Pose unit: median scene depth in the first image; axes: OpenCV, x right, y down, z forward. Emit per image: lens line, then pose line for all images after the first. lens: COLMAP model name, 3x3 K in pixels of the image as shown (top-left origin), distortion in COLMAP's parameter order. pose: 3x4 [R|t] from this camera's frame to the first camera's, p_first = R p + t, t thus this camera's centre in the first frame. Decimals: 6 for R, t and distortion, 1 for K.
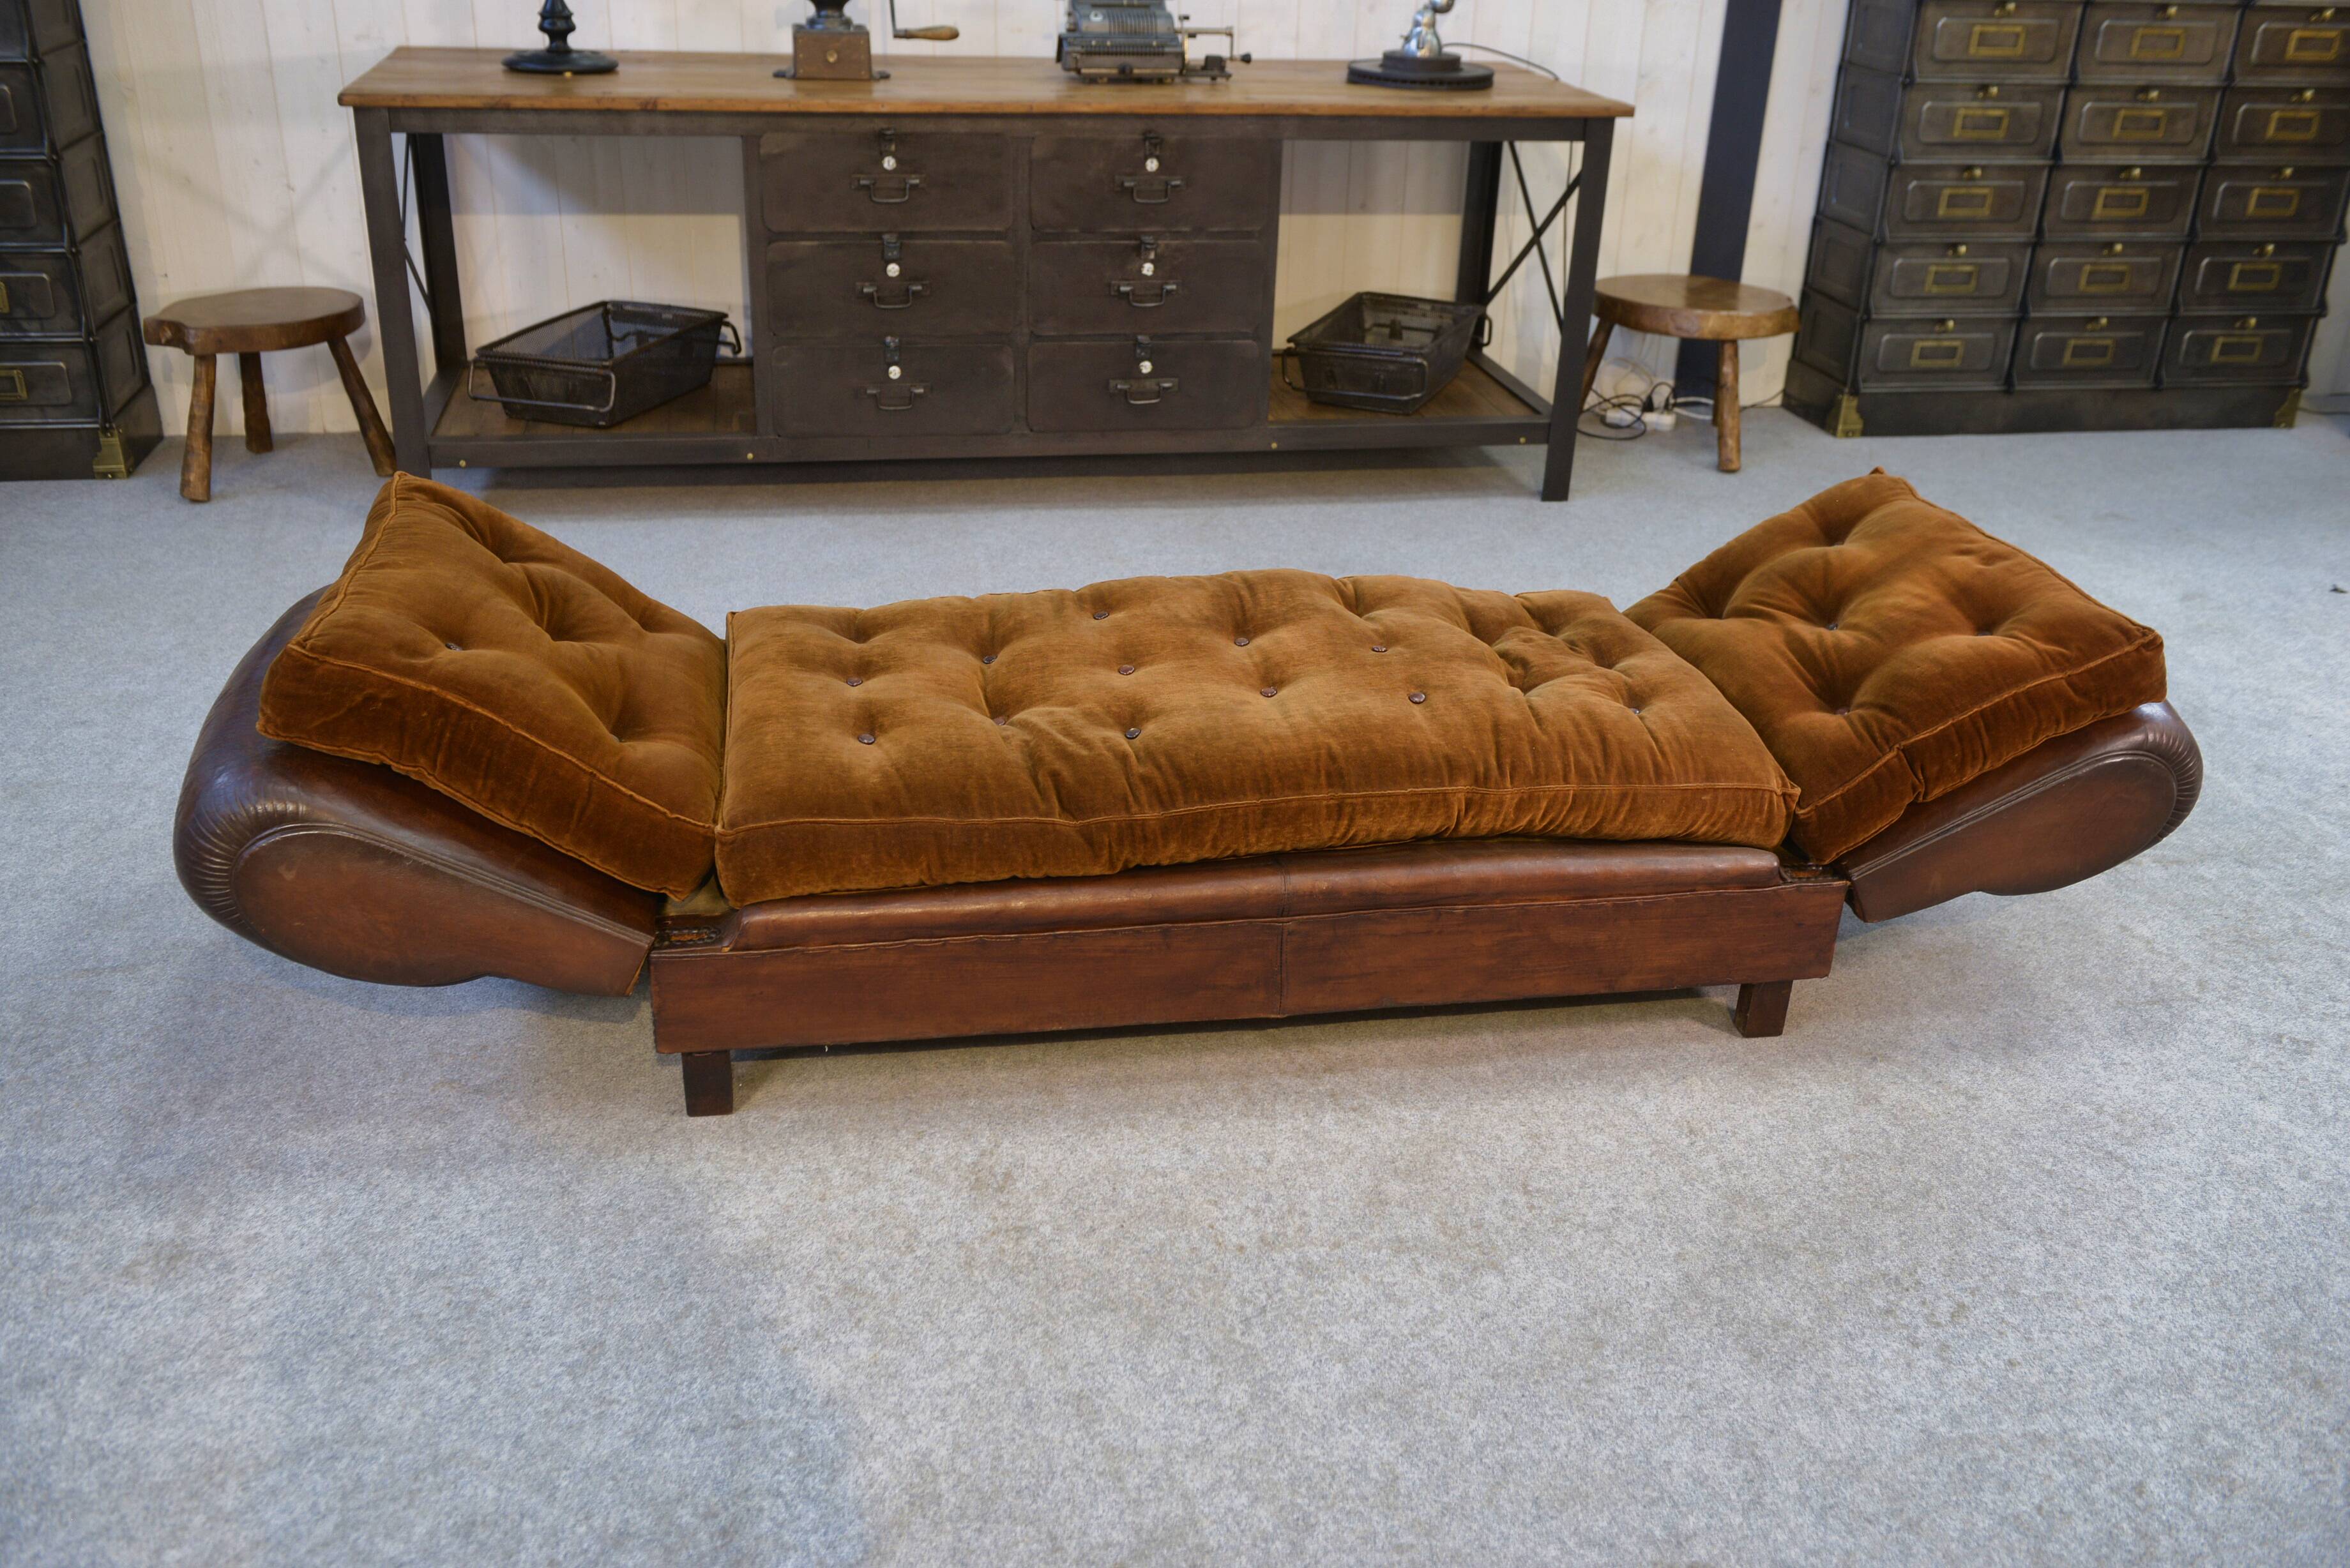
lens RADIAL K [[2085.8, 0, 1167.7], [0, 2085.8, 785.4], [0, 0, 1]] dist [-0.003353, 0.006554]
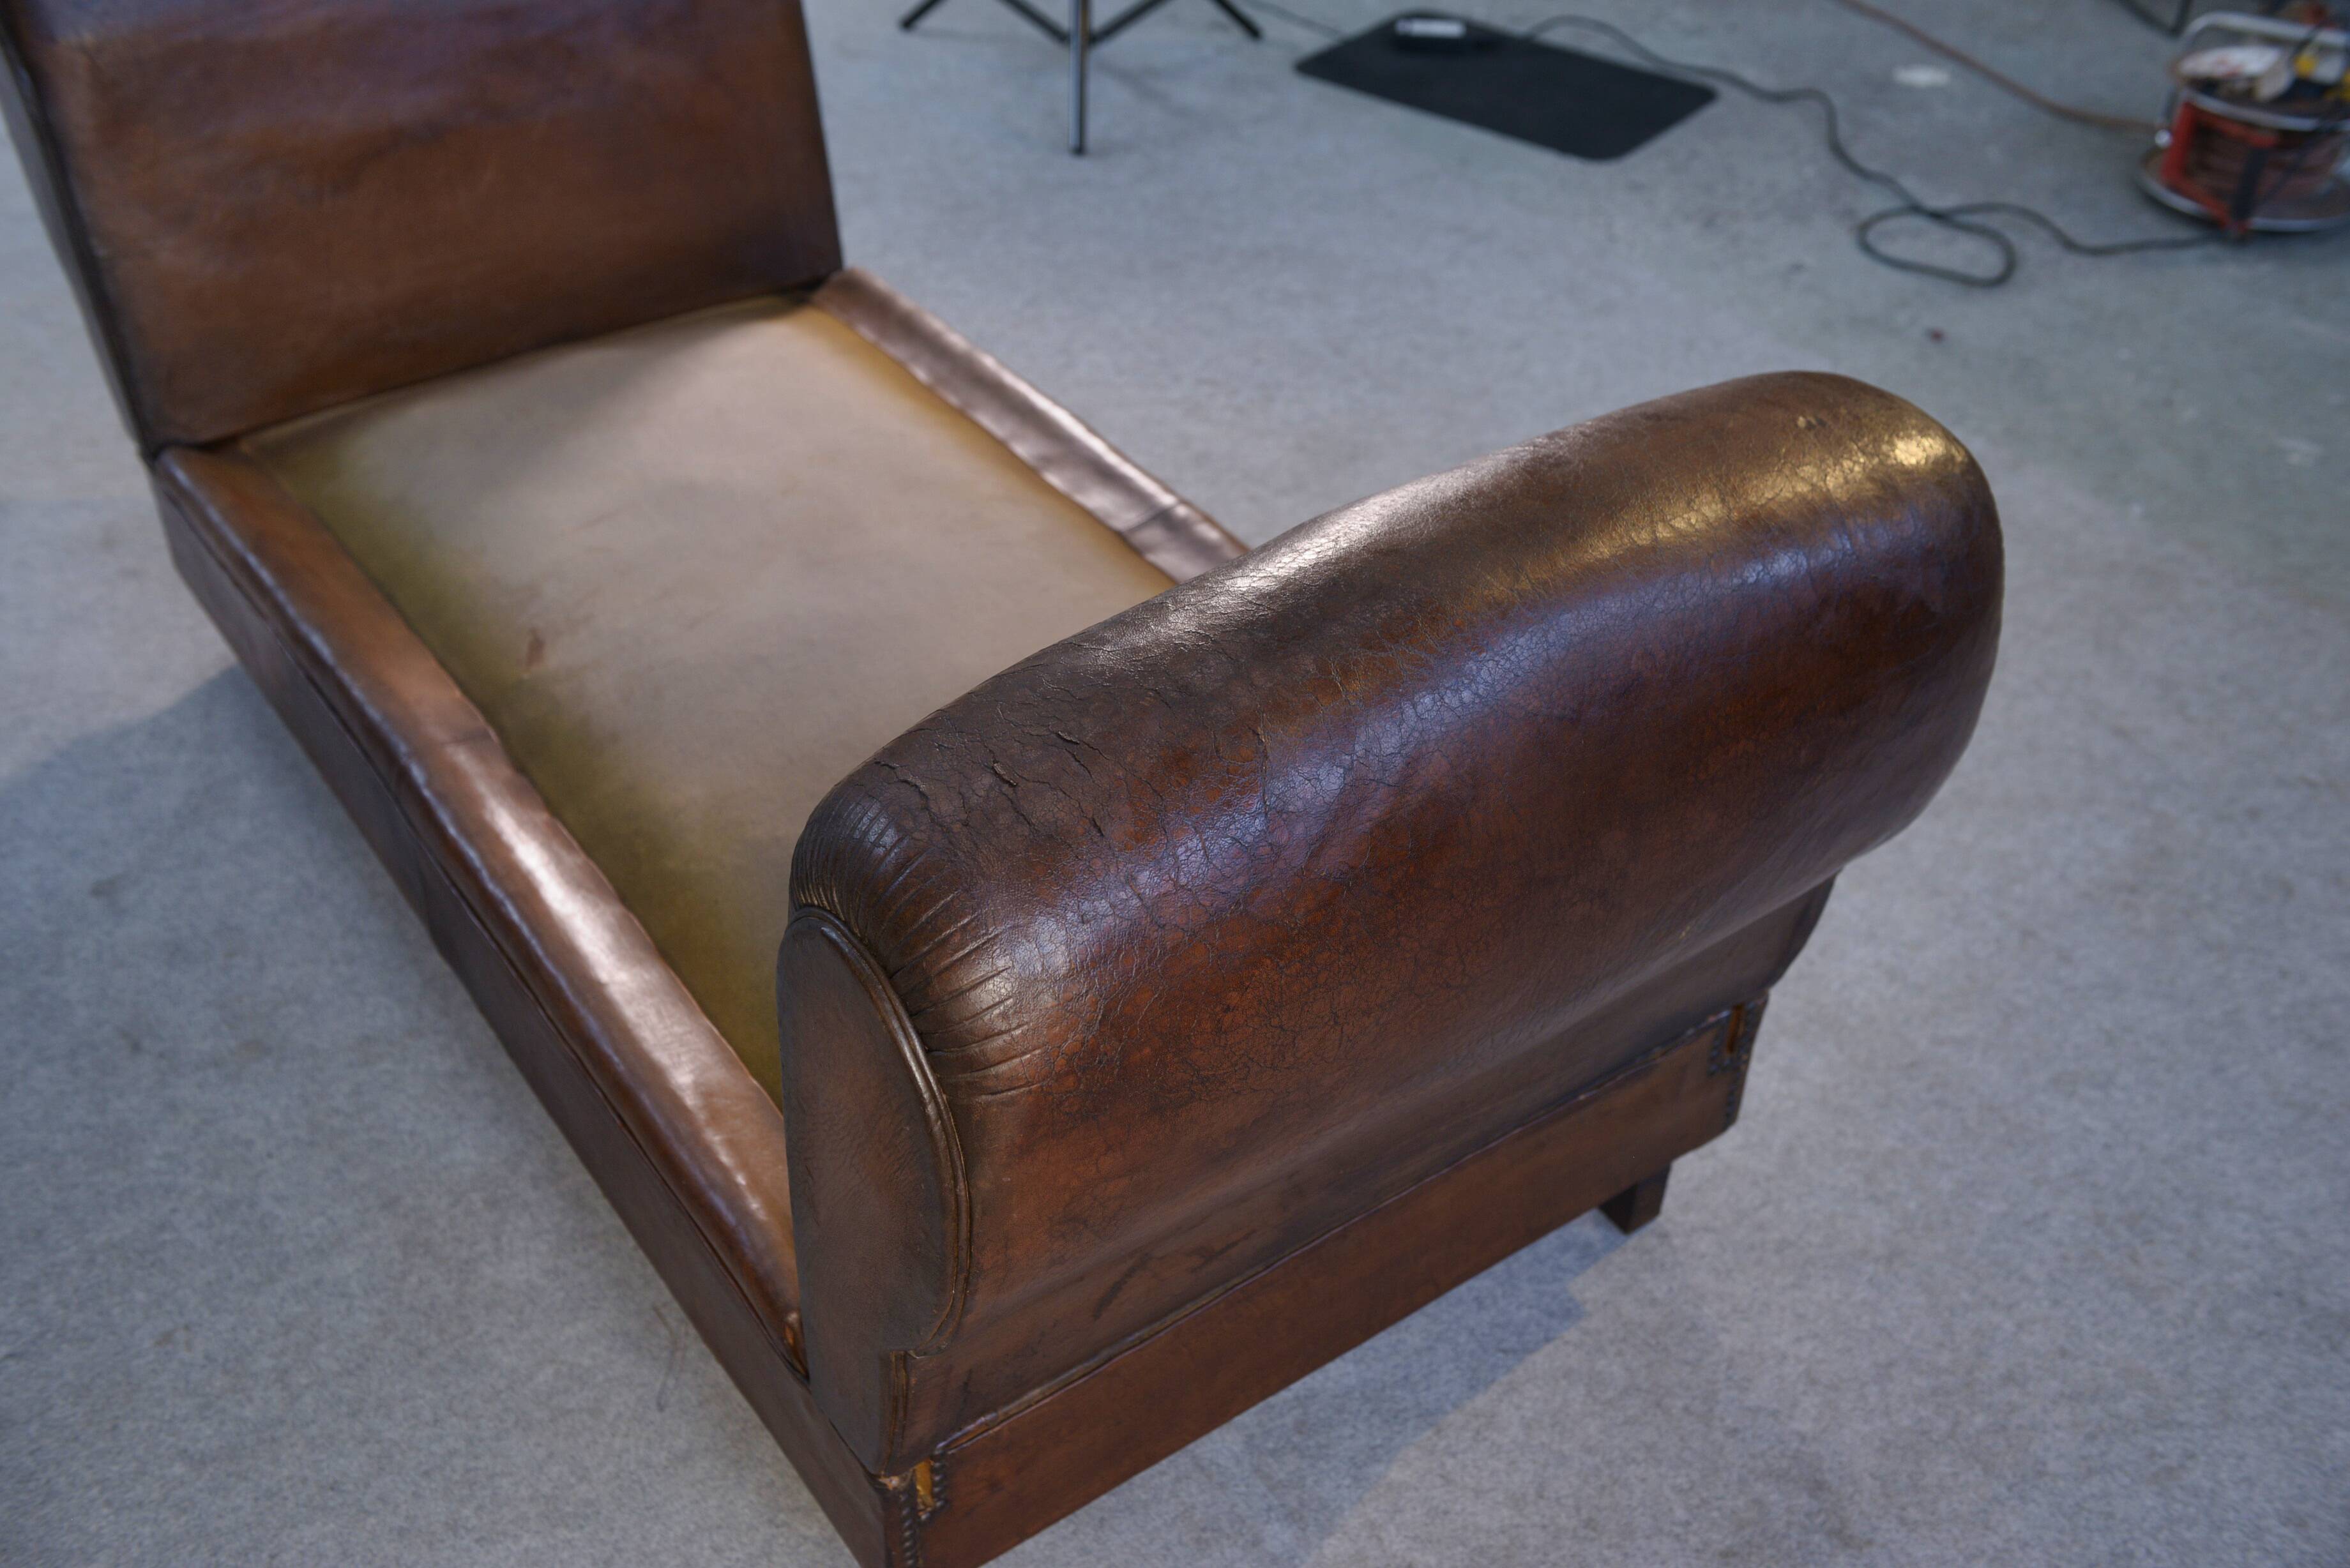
lens RADIAL K [[2330.0, 0, 1190.2], [0, 2330.0, 782.7], [0, 0, 1]] dist [0.015140, 0.026343]
pose [[-0.419072, -0.590198, 0.689960, -0.579450], [0.347553, 0.597755, 0.722424, -0.497137], [-0.838800, 0.542545, -0.045378, 1.044732]]
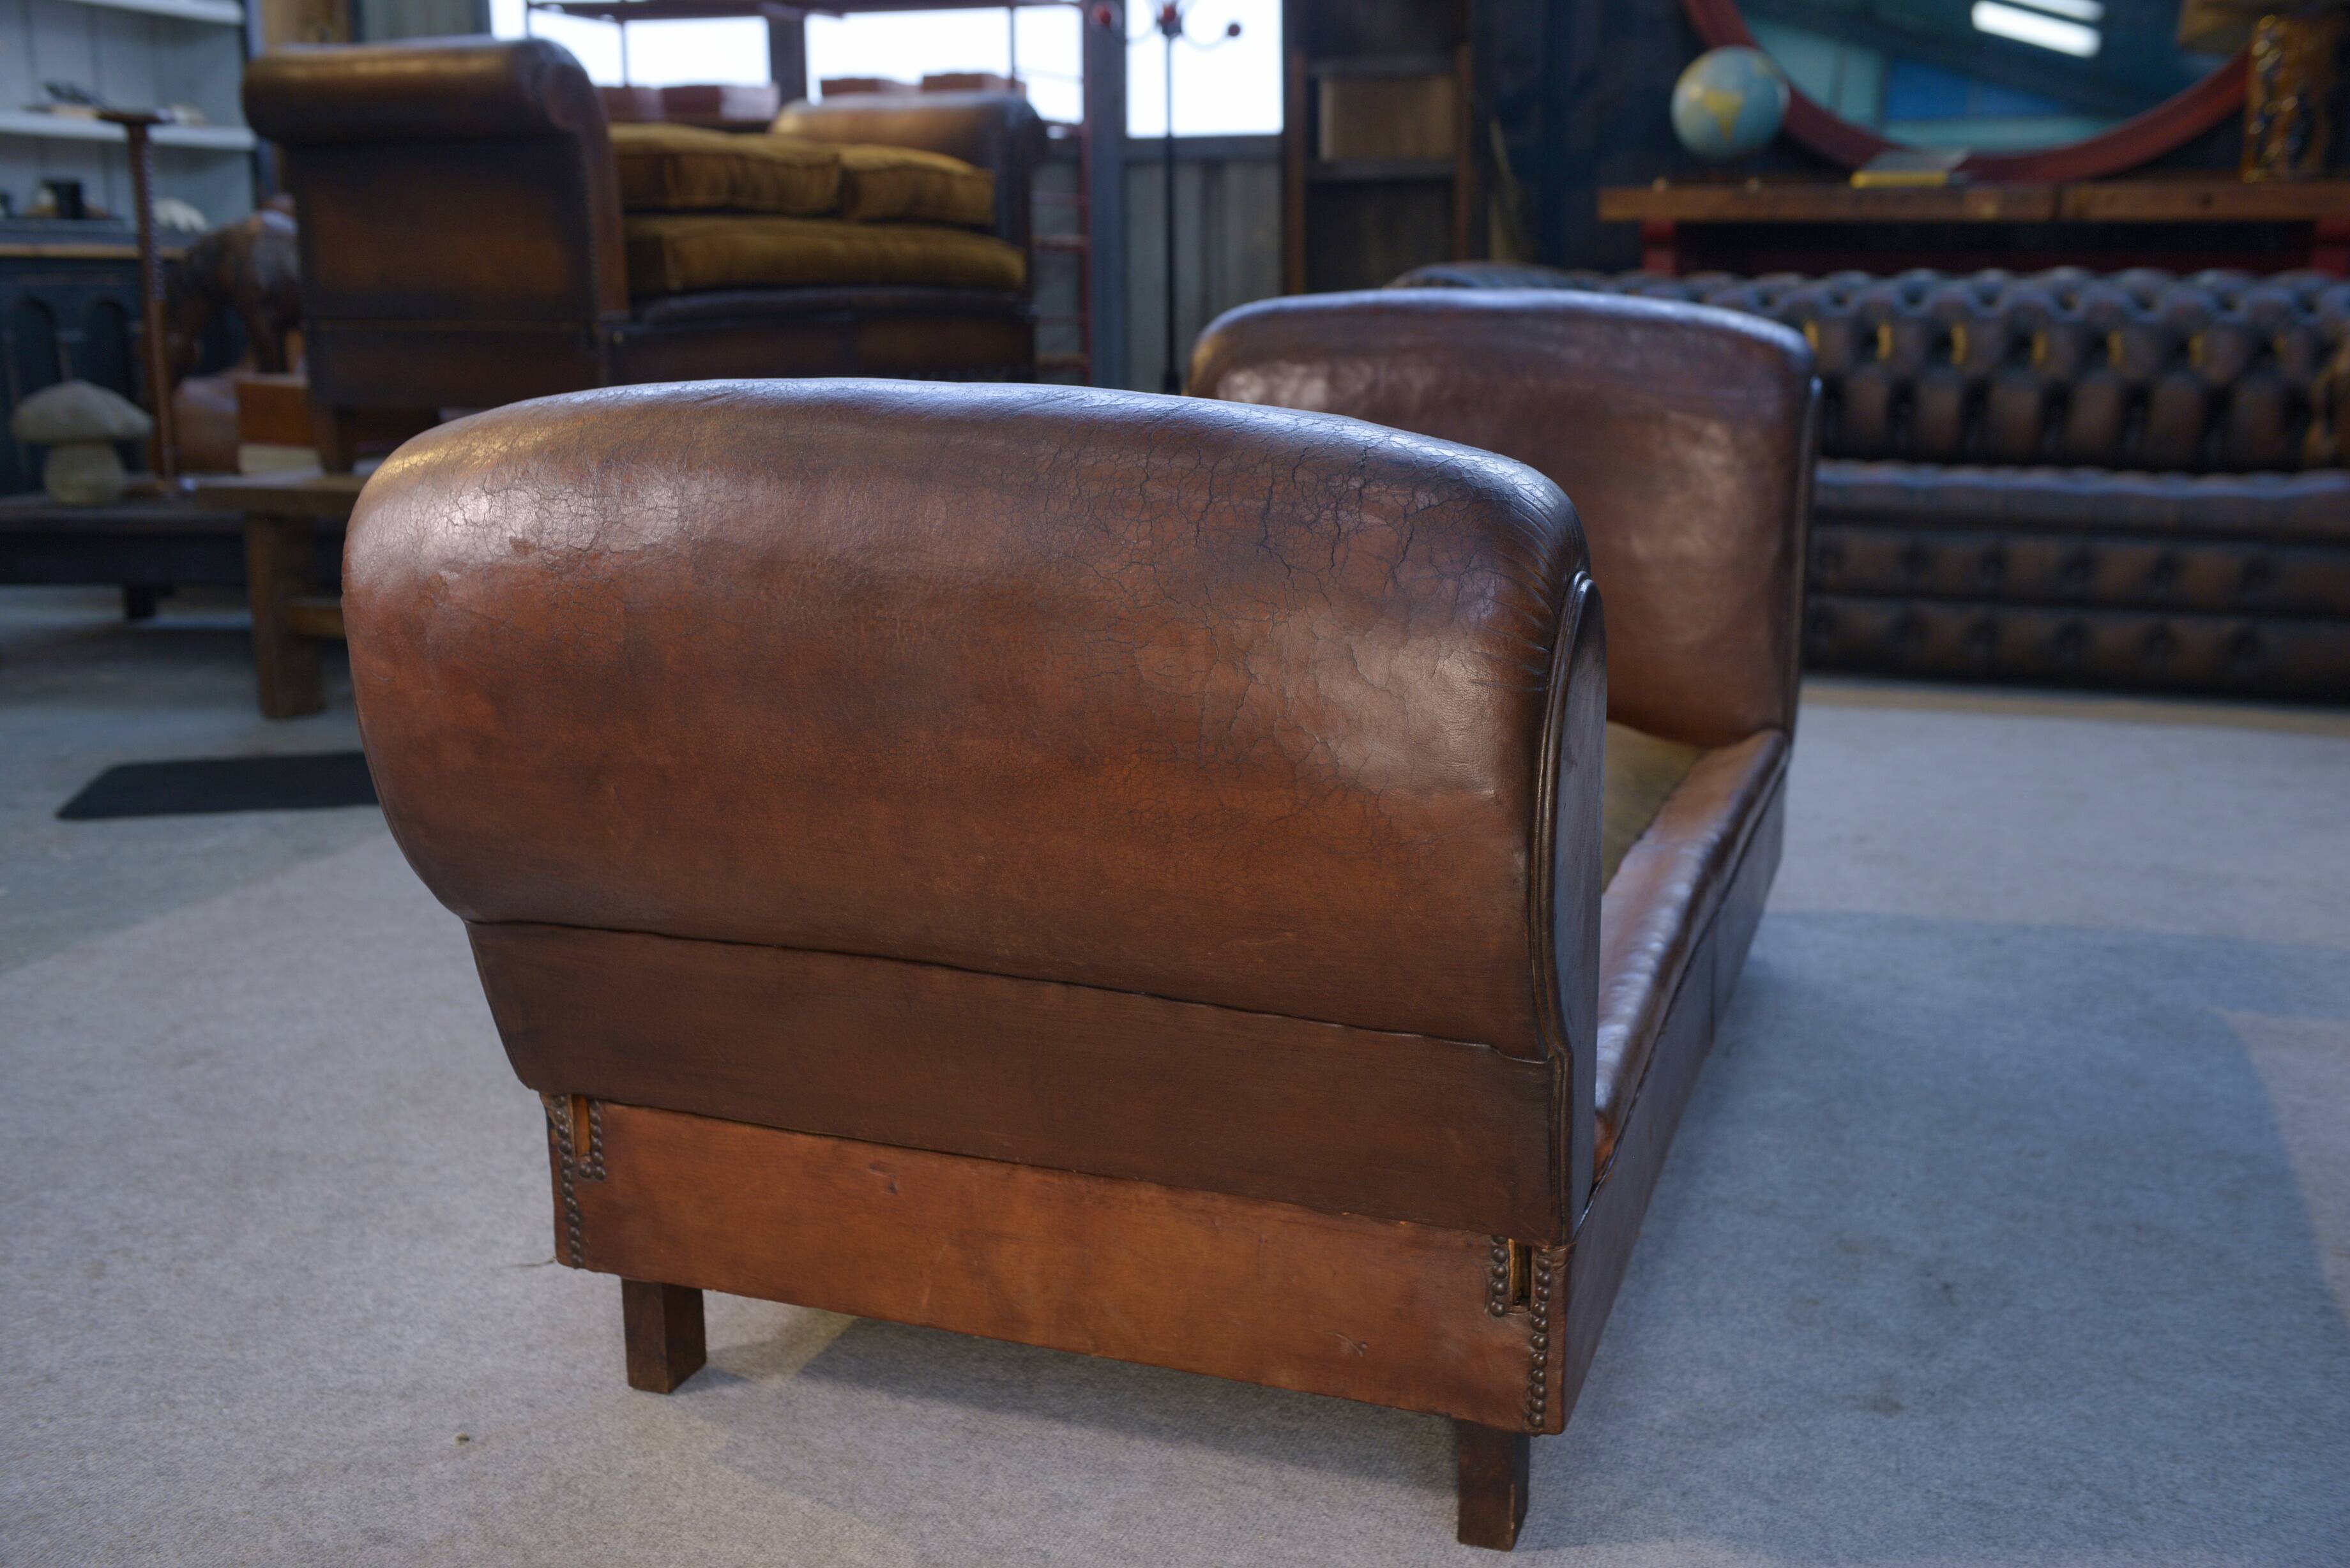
lens RADIAL K [[2330.0, 0, 1190.2], [0, 2330.0, 782.7], [0, 0, 1]] dist [0.015140, 0.026343]
pose [[-0.496824, 0.160092, -0.852957, 0.780869], [-0.387856, 0.838264, 0.383250, -0.341597], [0.776359, 0.521232, -0.354377, 1.339561]]
